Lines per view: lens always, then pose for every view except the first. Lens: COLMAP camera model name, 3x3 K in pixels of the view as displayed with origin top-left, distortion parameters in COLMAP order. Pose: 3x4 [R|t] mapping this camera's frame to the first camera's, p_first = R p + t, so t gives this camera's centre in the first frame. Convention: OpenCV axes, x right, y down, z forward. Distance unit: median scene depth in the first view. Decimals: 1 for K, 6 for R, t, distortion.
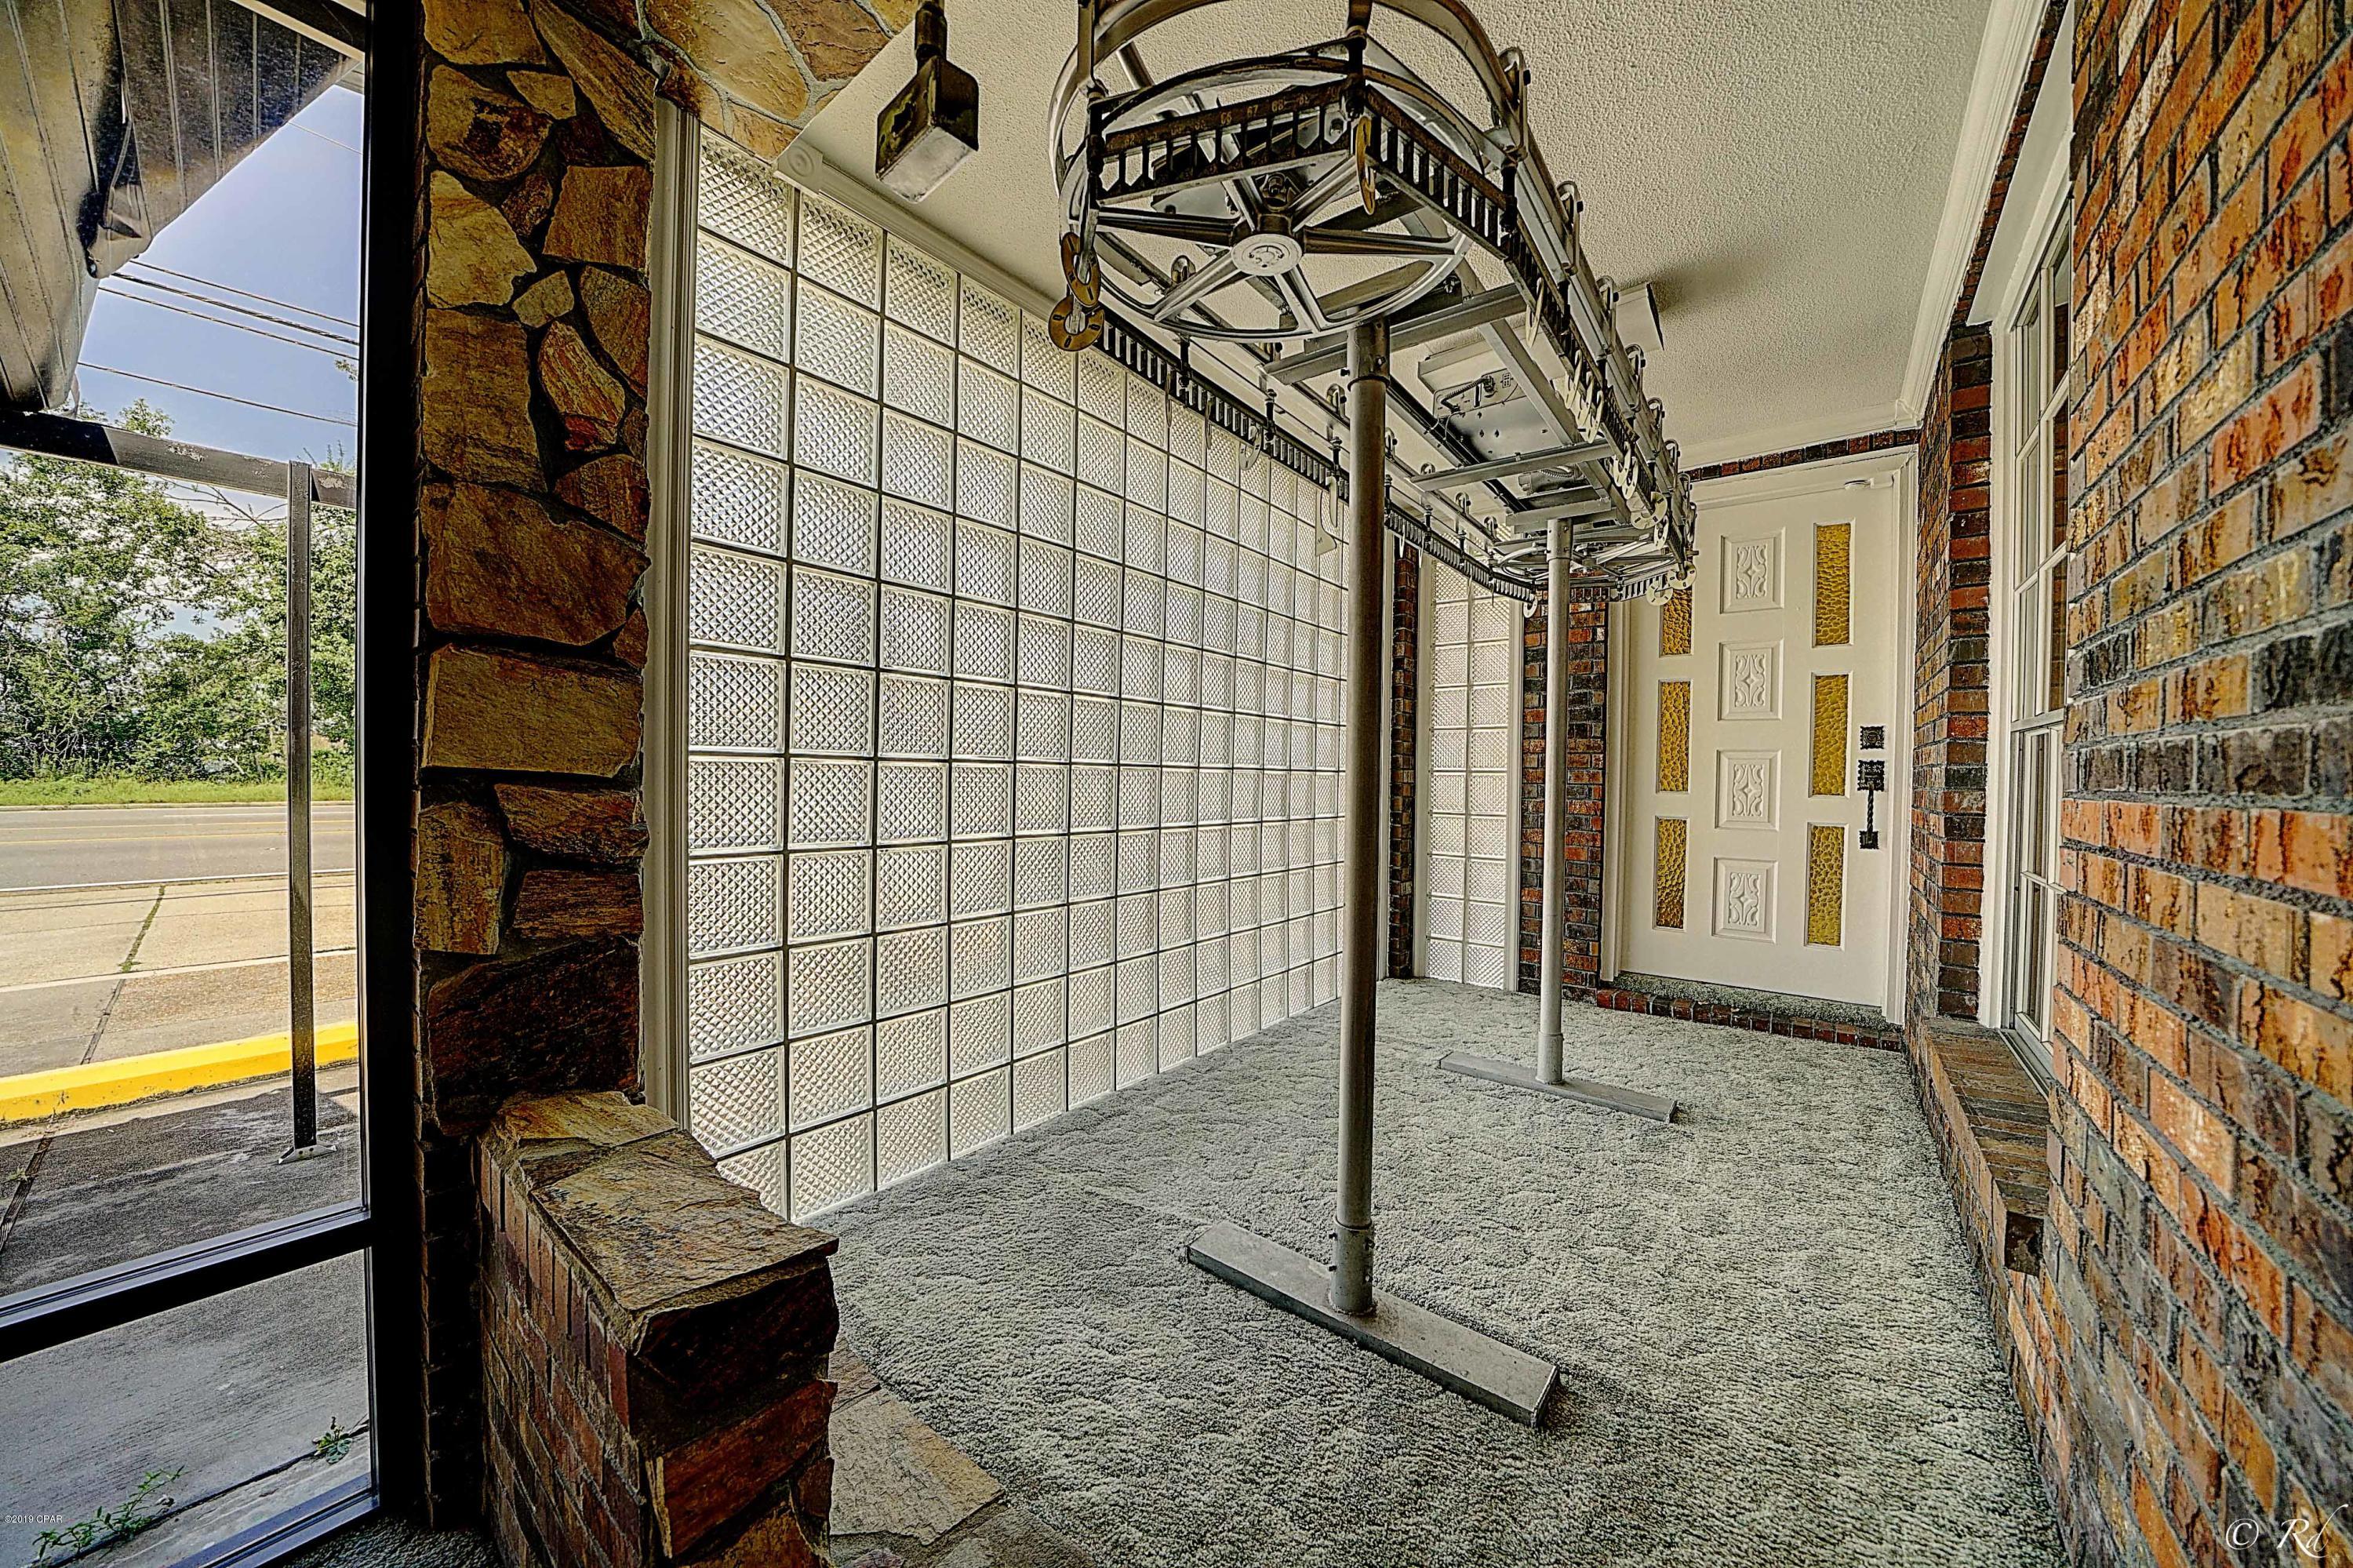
lens RADIAL K [[808.4, 0, 1163.9], [0, 808.4, 778.3], [0, 0, 1]] dist [-0.018004, -0.000069]
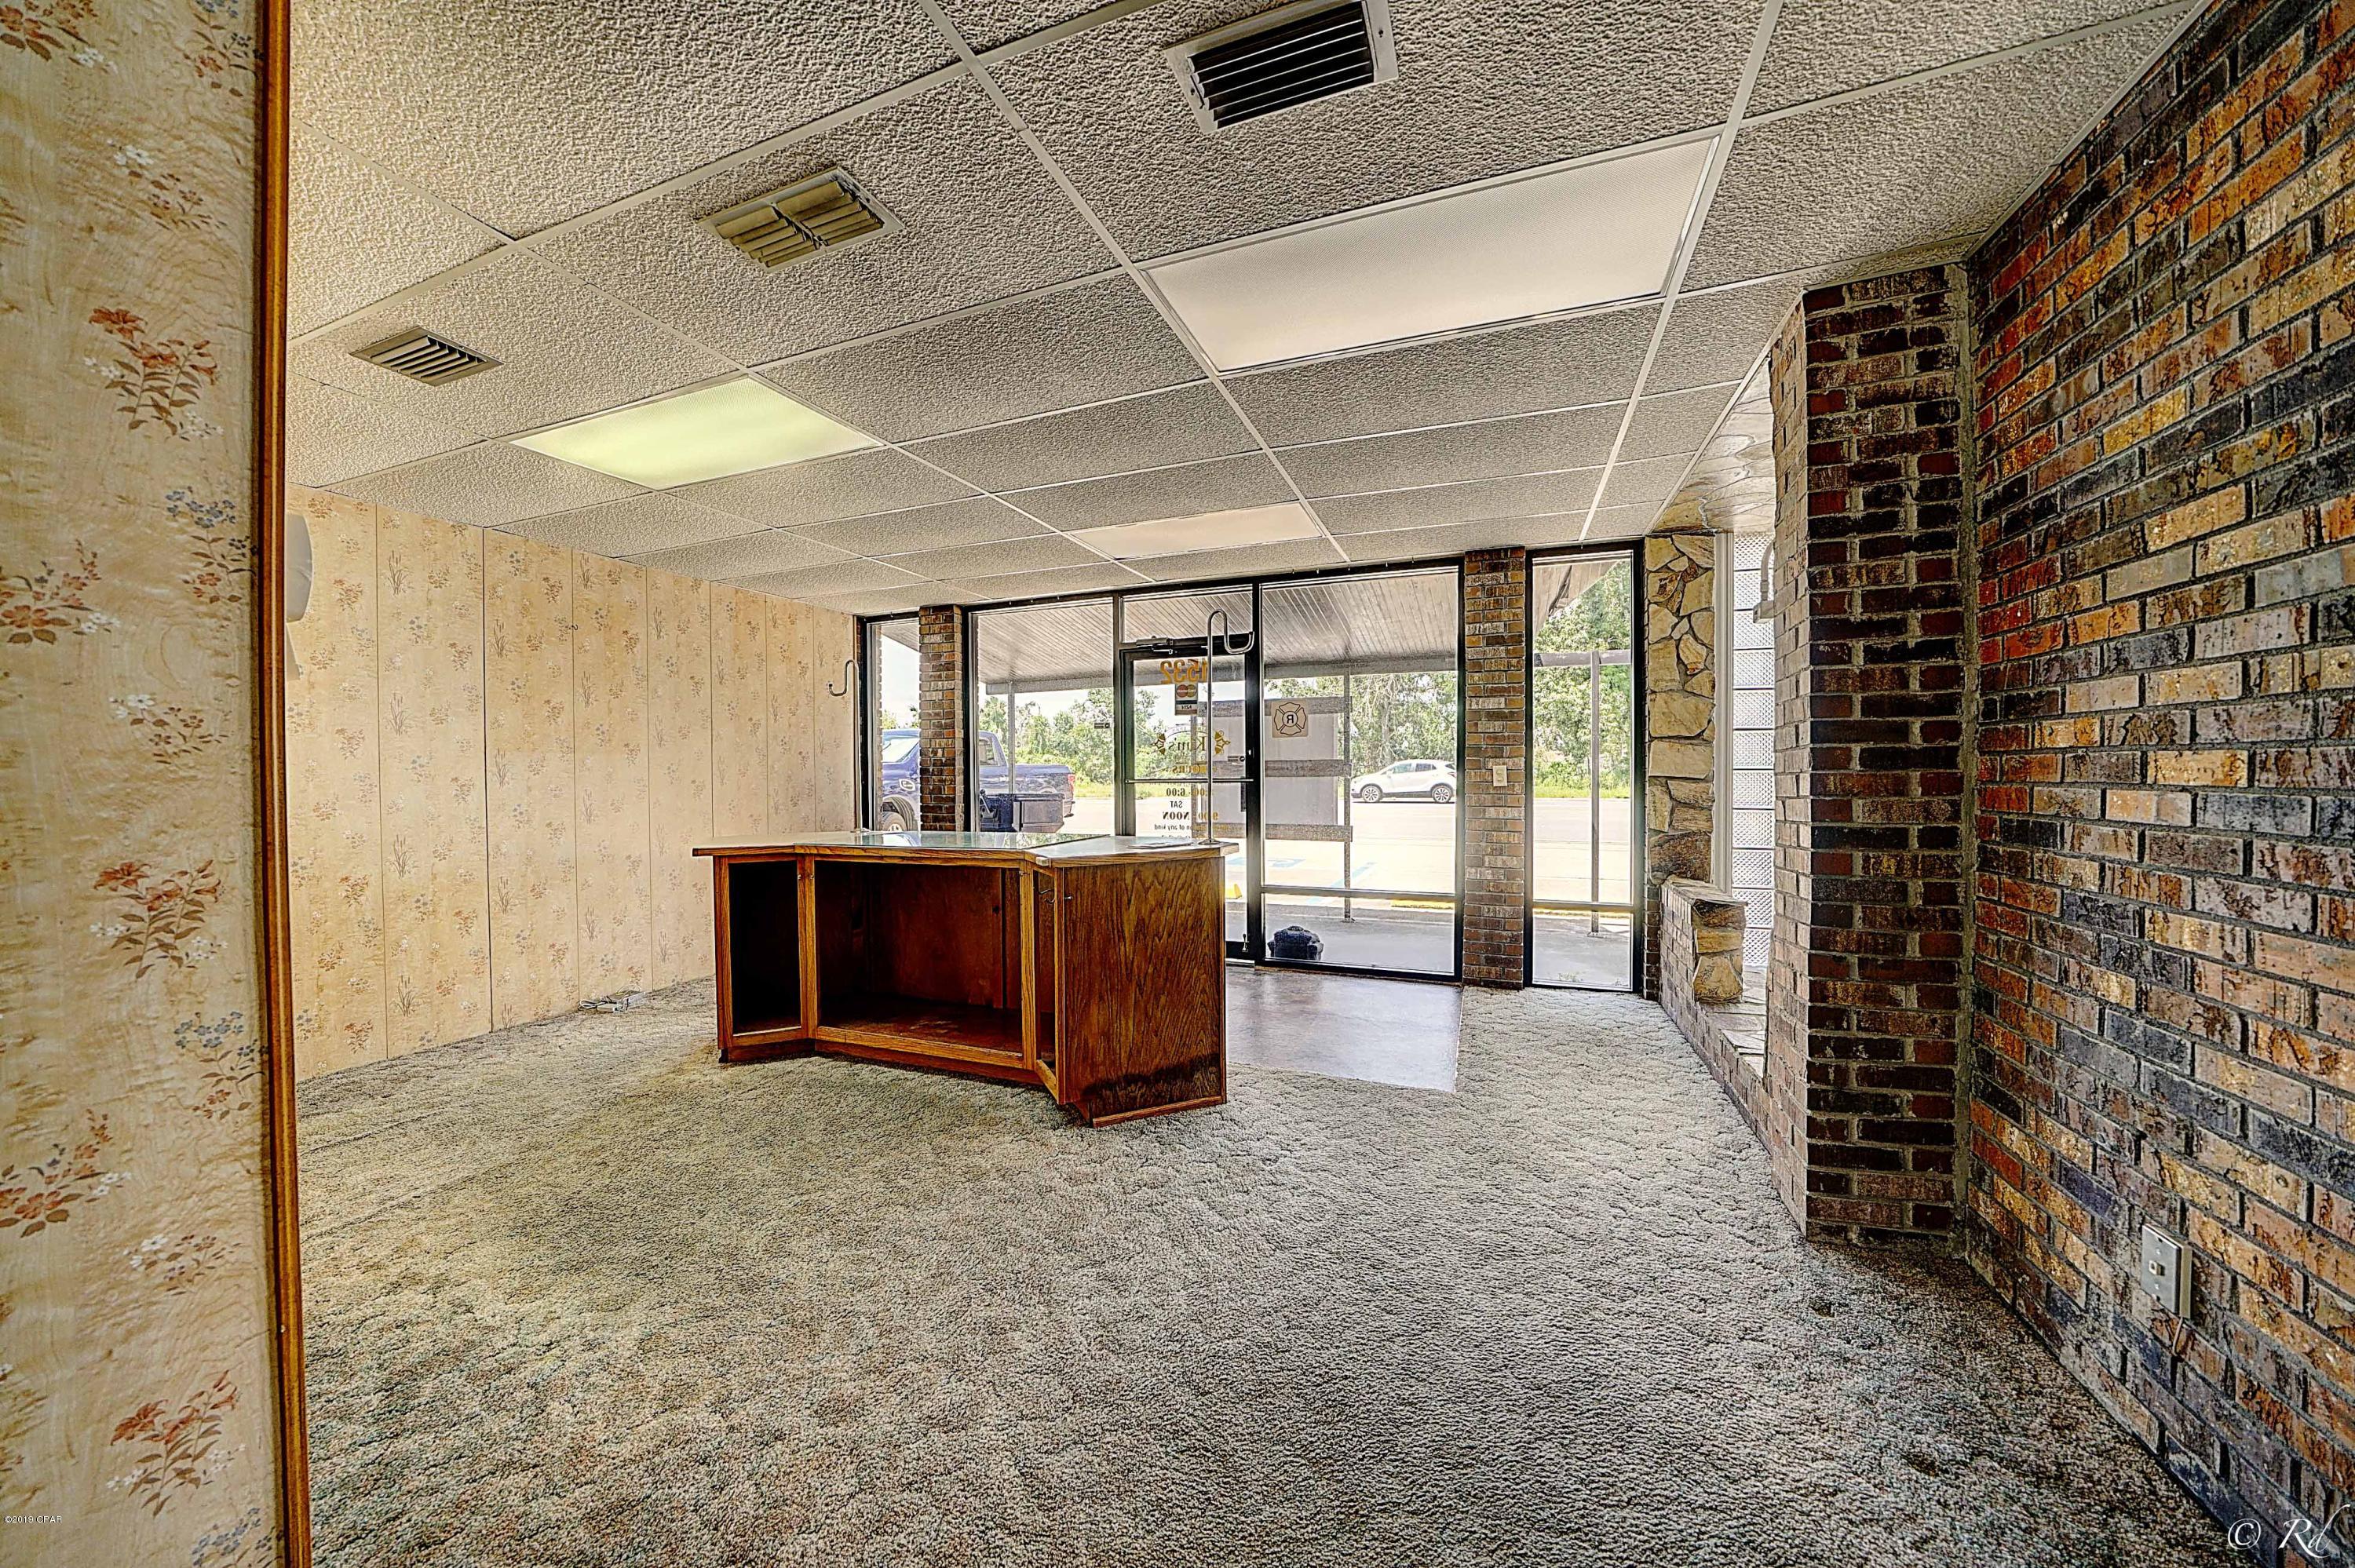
lens RADIAL K [[809.0, 0, 1180.3], [0, 809.0, 781.3], [0, 0, 1]] dist [-0.018004, -0.000069]
pose [[0.317390, -0.000198, -0.948295, 1.668557], [-0.002650, 0.999996, -0.001096, 0.018374], [0.948291, 0.002861, 0.317388, -1.961056]]
